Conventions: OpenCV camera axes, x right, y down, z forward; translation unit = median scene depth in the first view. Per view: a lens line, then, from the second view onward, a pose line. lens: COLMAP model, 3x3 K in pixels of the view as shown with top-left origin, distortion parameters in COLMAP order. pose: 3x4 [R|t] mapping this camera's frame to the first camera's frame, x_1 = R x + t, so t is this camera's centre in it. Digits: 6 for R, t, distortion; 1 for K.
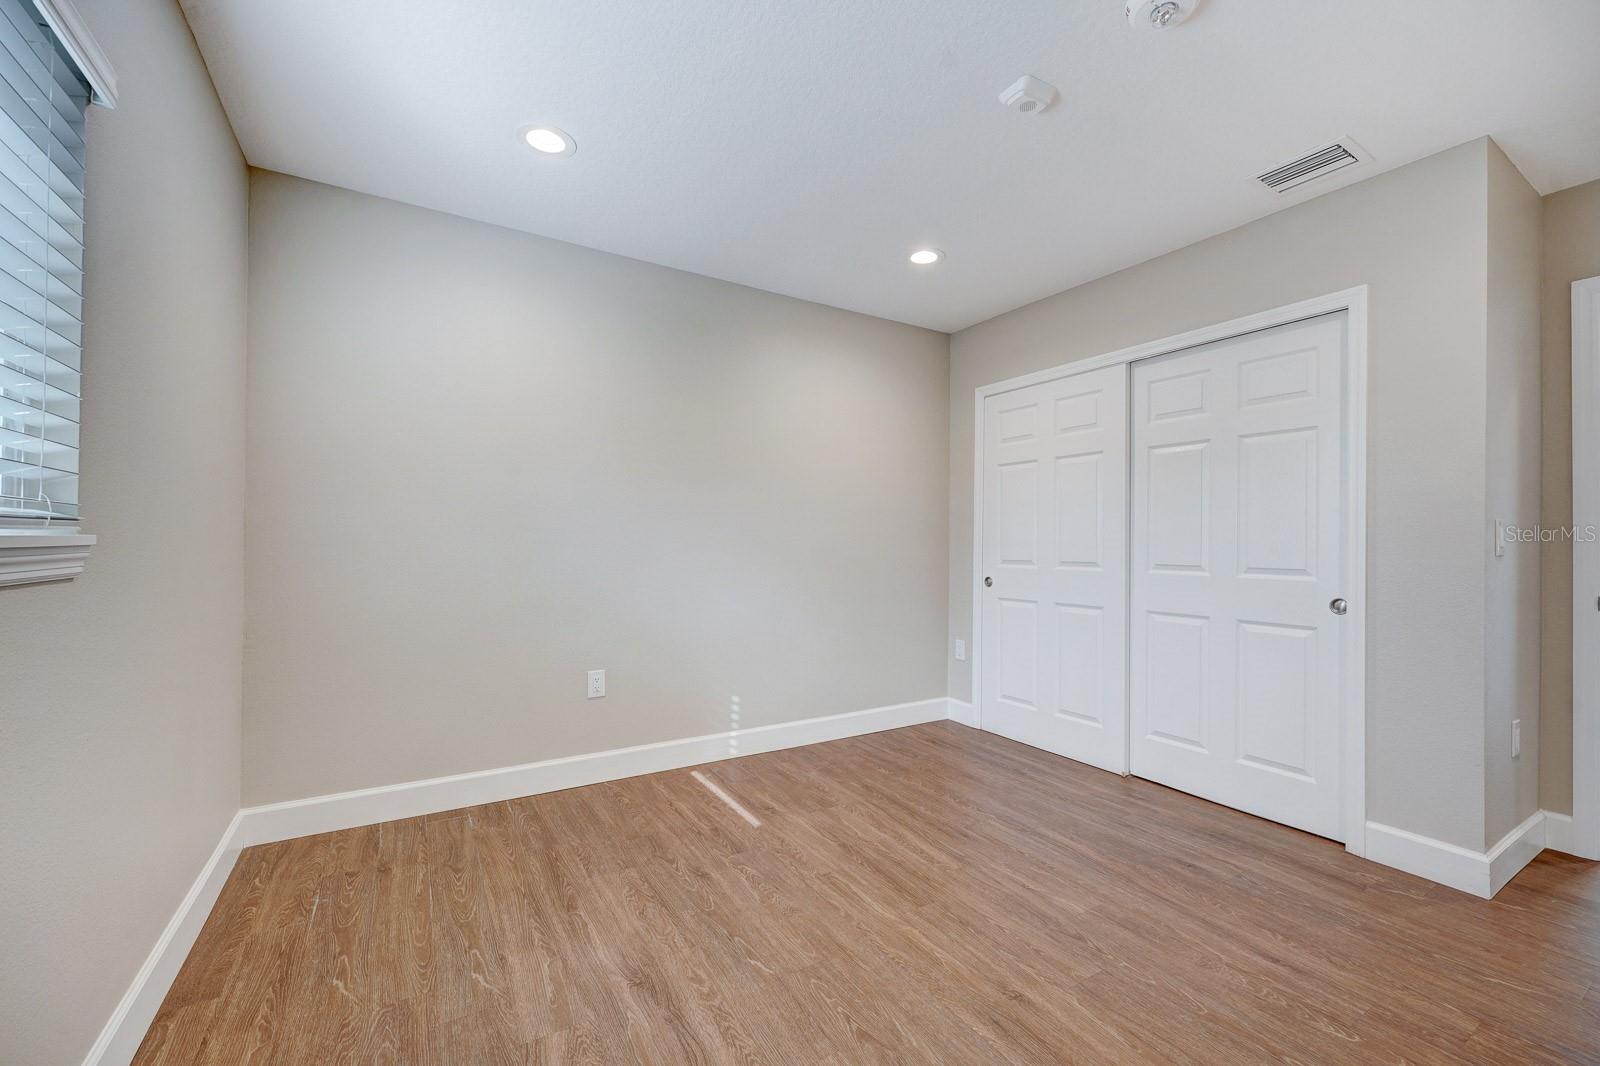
lens RADIAL K [[644.9, 0, 798.4], [0, 644.9, 537.8], [0, 0, 1]] dist [0.000894, -0.000113]
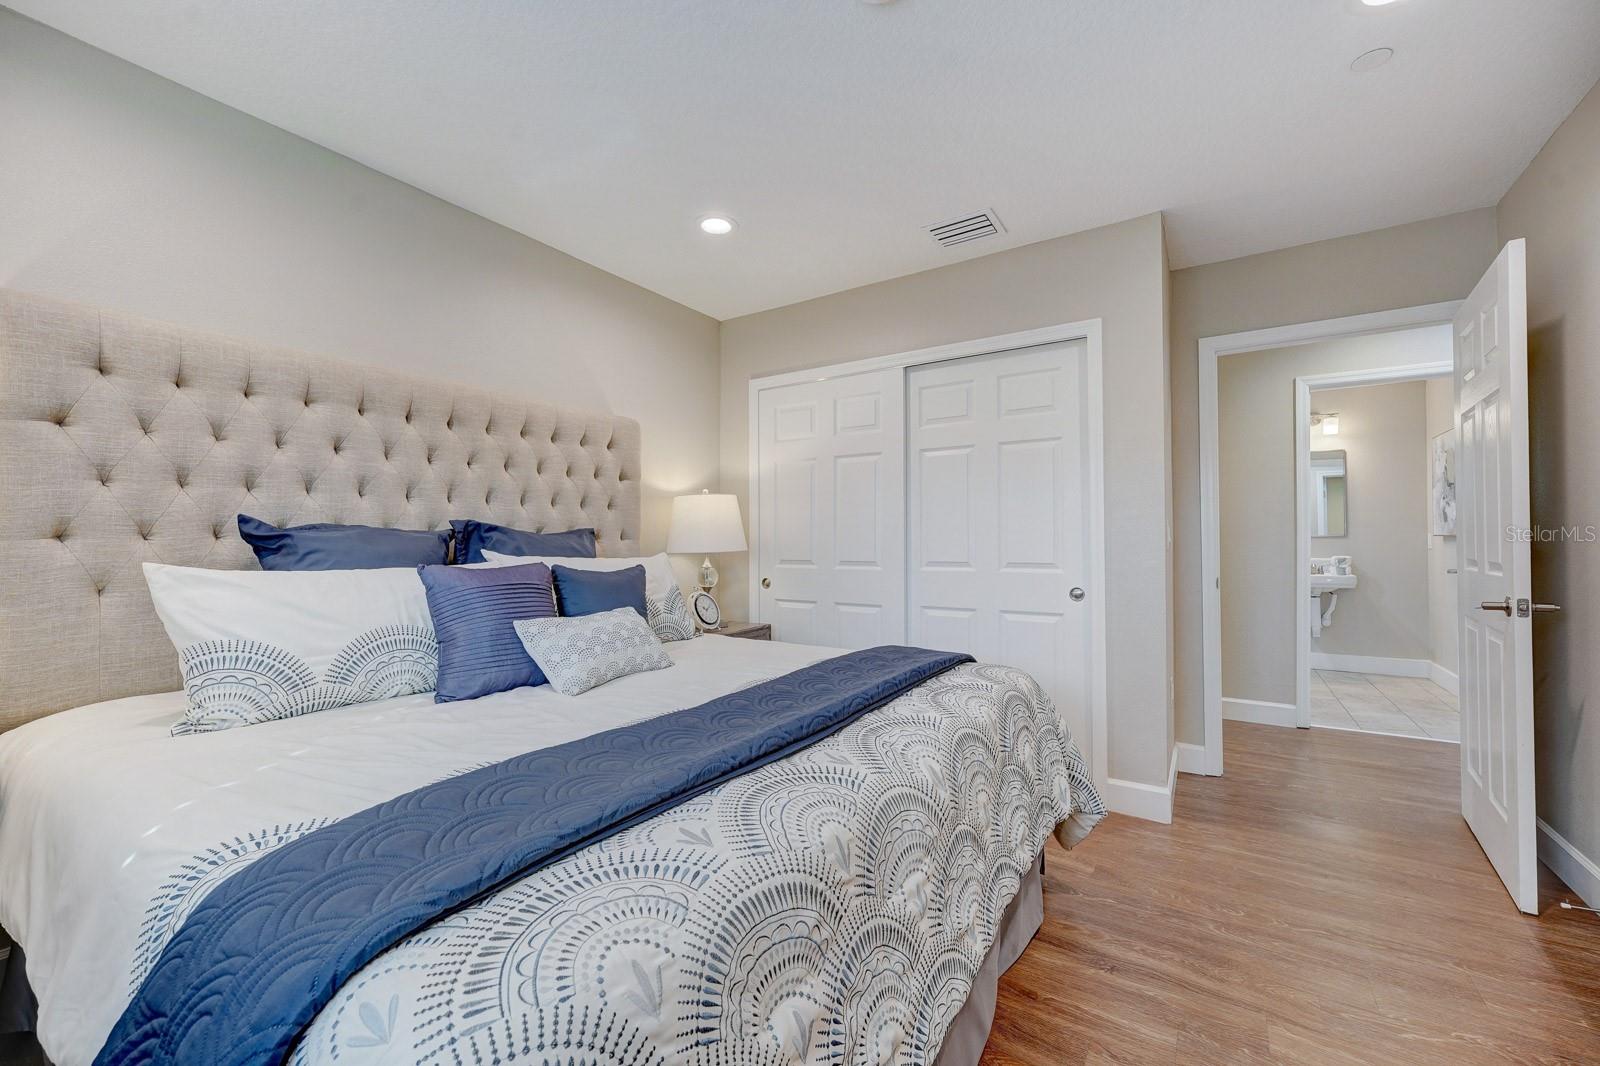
lens RADIAL K [[657.5, 0, 813.3], [0, 657.5, 538.0], [0, 0, 1]] dist [-0.001584, -0.000256]
pose [[0.900424, -0.008332, 0.434934, -0.084900], [0.008984, 0.999959, 0.000556, 0.000162], [-0.434922, 0.003407, 0.900462, 0.121118]]
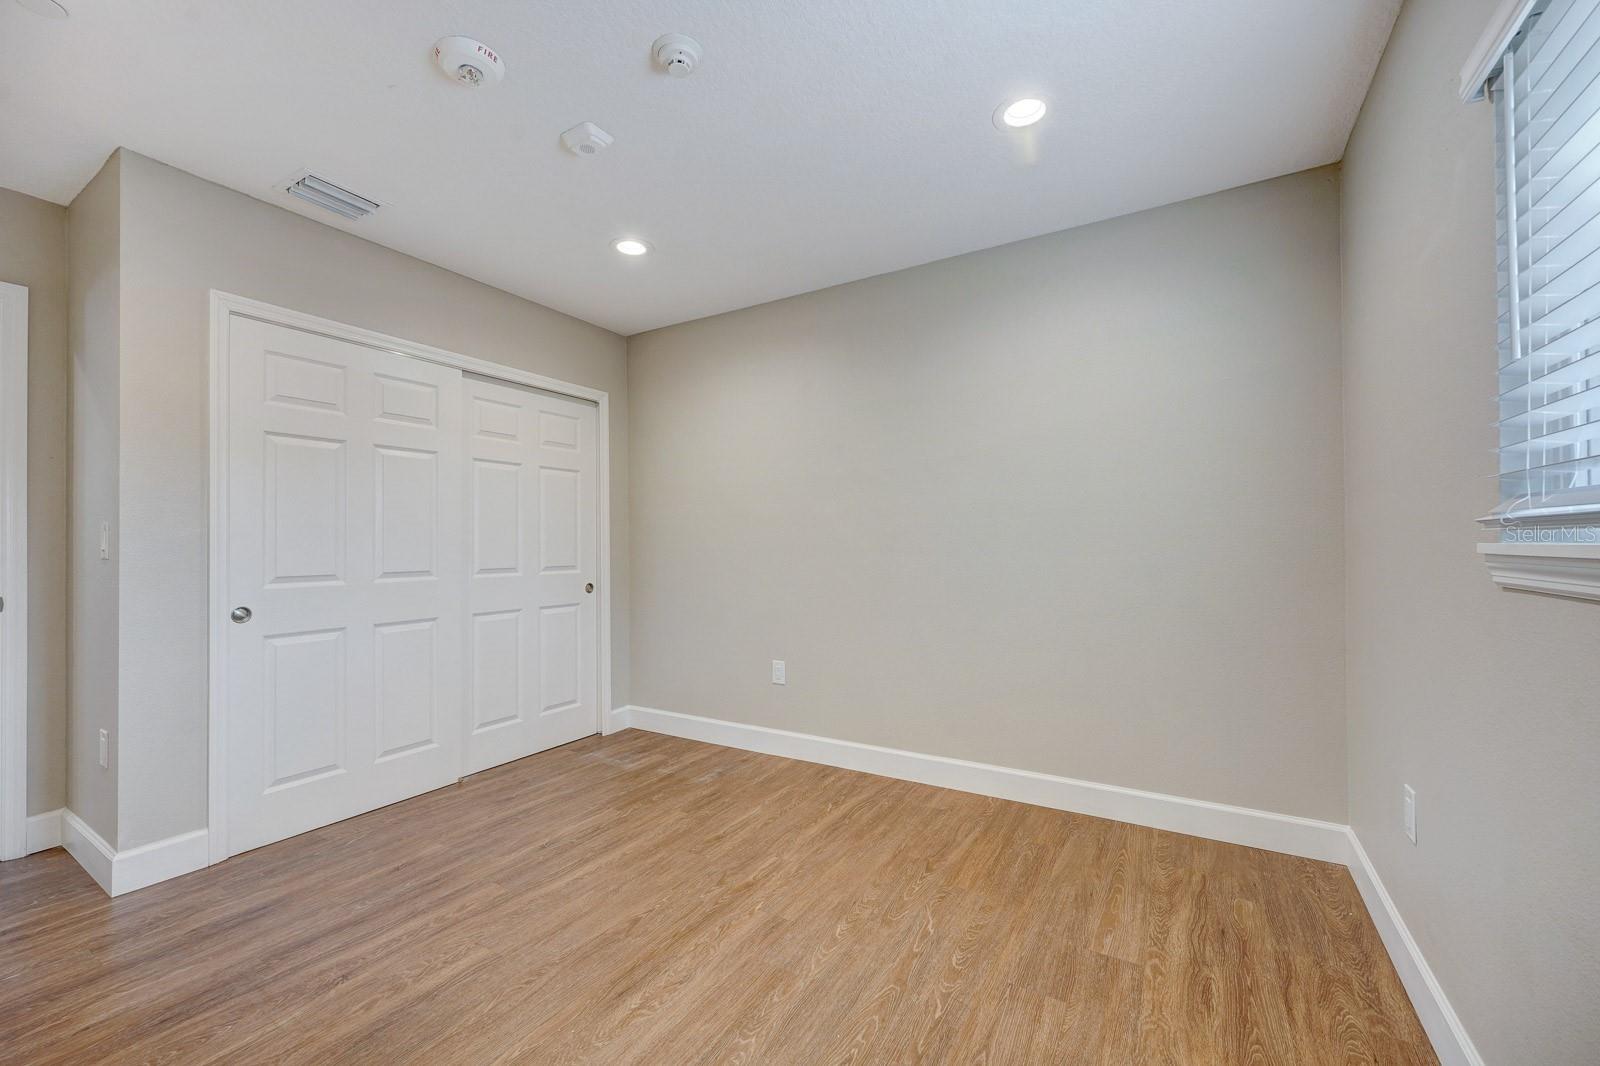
lens RADIAL K [[637.7, 0, 800.8], [0, 637.7, 567.0], [0, 0, 1]] dist [-0.012178, 0.000021]
pose [[-0.481483, -0.029113, 0.875972, -0.647040], [0.000000, 0.999448, 0.033217, 0.002321], [-0.876455, 0.015994, -0.481218, 1.073934]]
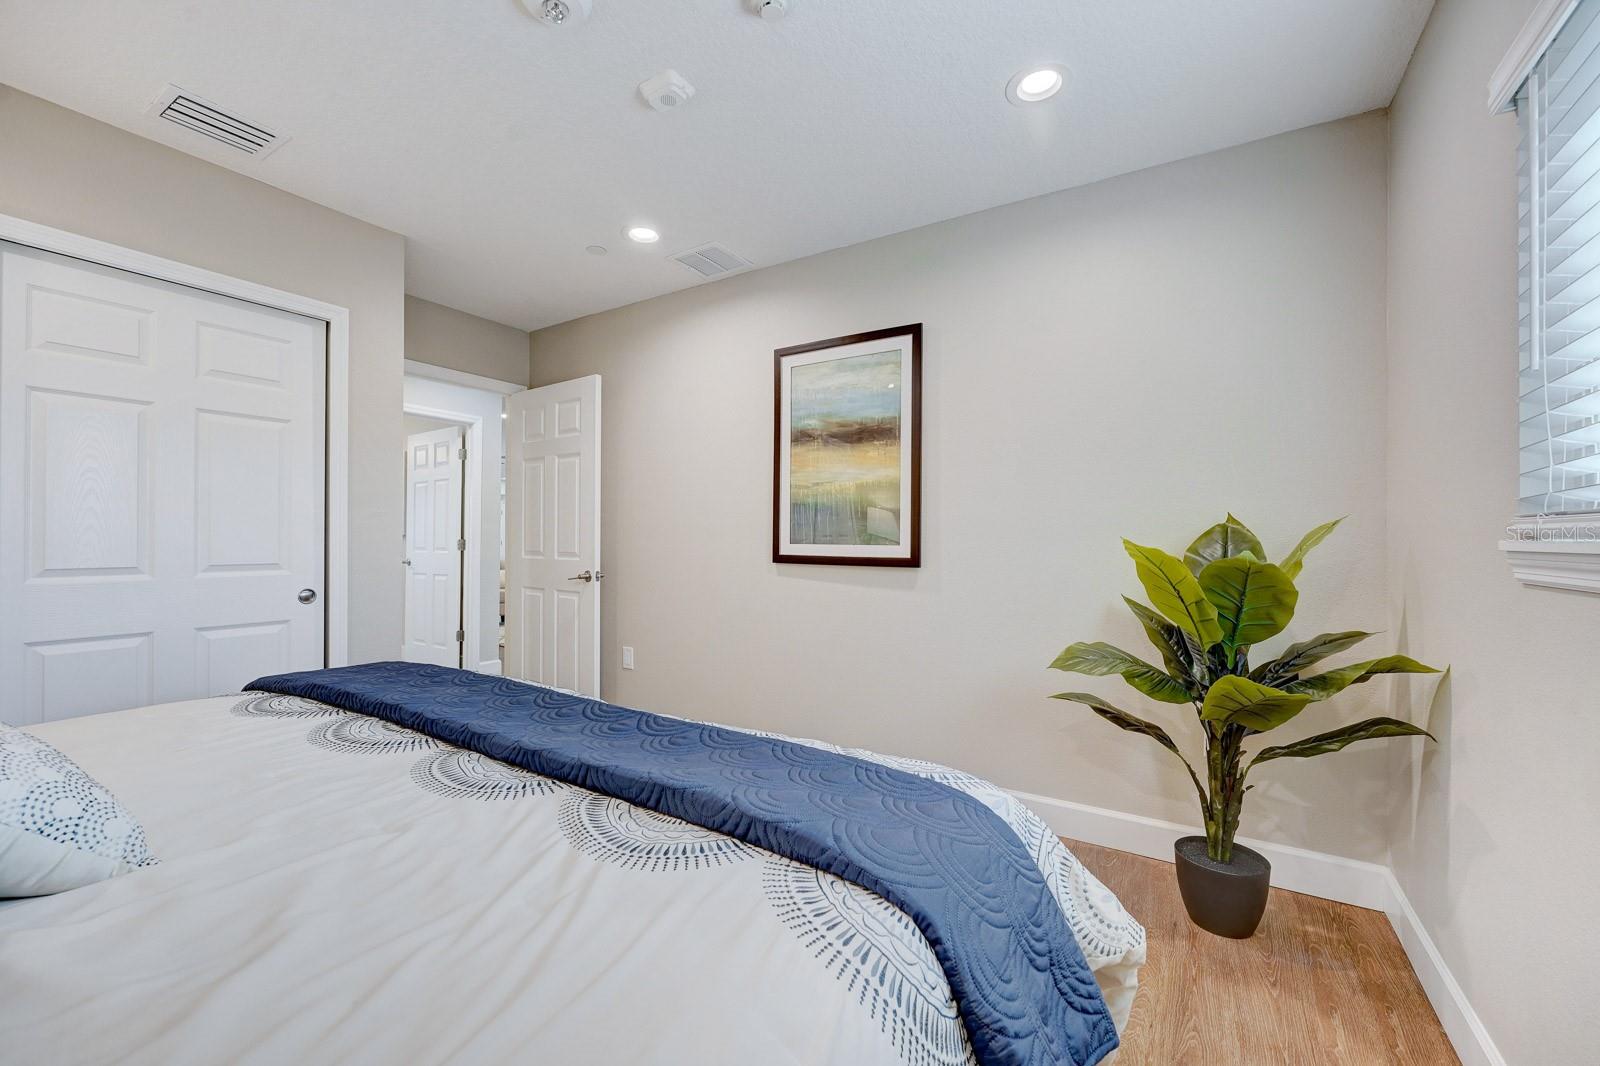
lens RADIAL K [[641.8, 0, 799.6], [0, 641.8, 569.0], [0, 0, 1]] dist [0.001638, 0.000189]
pose [[-0.471647, -0.048021, 0.880479, -0.398304], [-0.009321, 0.998732, 0.049477, 0.000691], [-0.881738, 0.015129, -0.471497, 0.652699]]
